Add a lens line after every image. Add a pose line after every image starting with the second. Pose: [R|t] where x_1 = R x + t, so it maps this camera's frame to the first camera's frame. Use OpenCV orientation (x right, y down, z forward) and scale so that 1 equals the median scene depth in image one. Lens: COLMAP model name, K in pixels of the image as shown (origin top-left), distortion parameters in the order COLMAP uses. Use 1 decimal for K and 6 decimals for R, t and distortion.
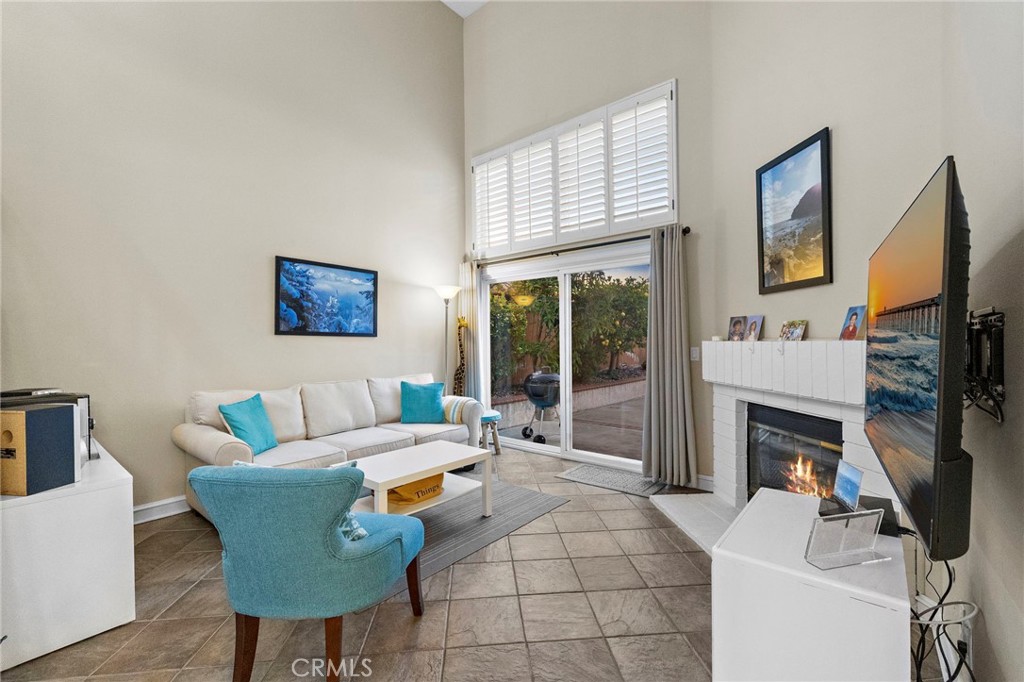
lens RADIAL K [[430.3, 0, 513.2], [0, 430.3, 338.4], [0, 0, 1]] dist [-0.000512, -0.000282]
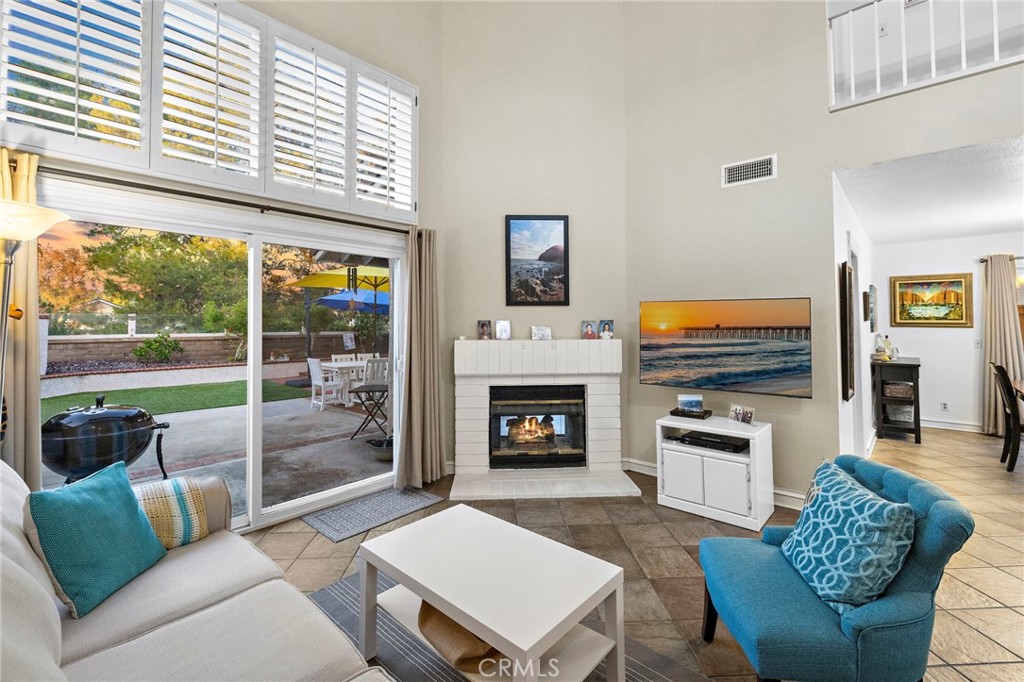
lens RADIAL K [[445.0, 0, 513.4], [0, 445.0, 310.3], [0, 0, 1]] dist [-0.002000, -0.000959]
pose [[0.030266, 0.036153, 0.998888, -0.653786], [-0.003136, 0.999344, -0.036074, -0.027913], [-0.999537, -0.002040, 0.030359, 0.726829]]
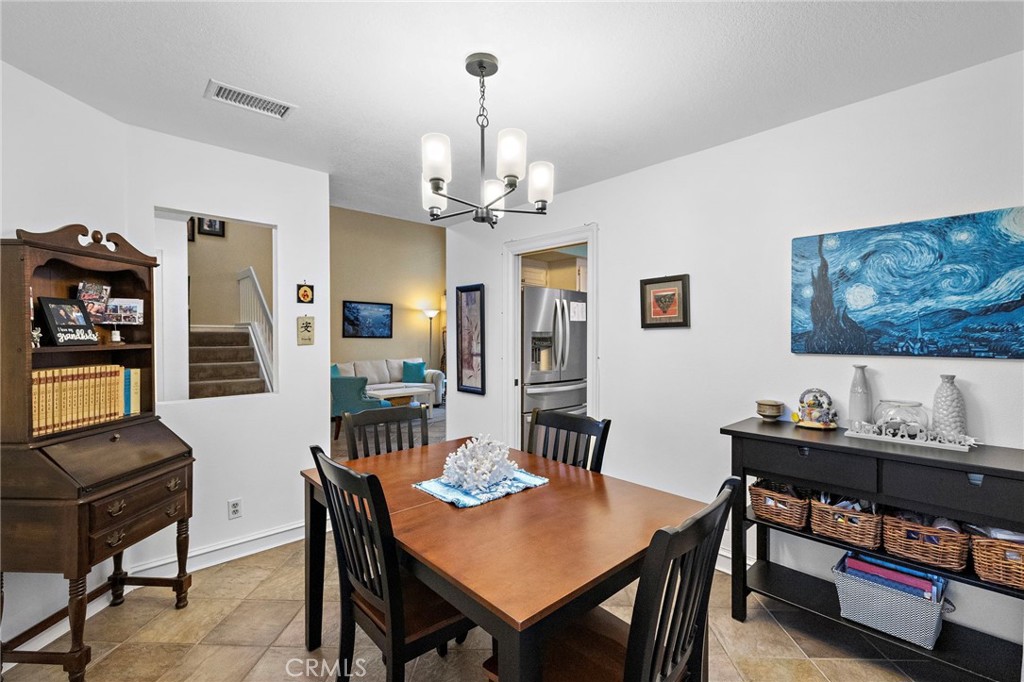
lens RADIAL K [[435.8, 0, 515.3], [0, 435.8, 333.6], [0, 0, 1]] dist [0.001454, 0.000152]
pose [[0.993426, 0.003550, -0.114424, 0.530073], [-0.003135, 0.999988, 0.003806, -0.038782], [0.114436, -0.003422, 0.993425, -1.020726]]
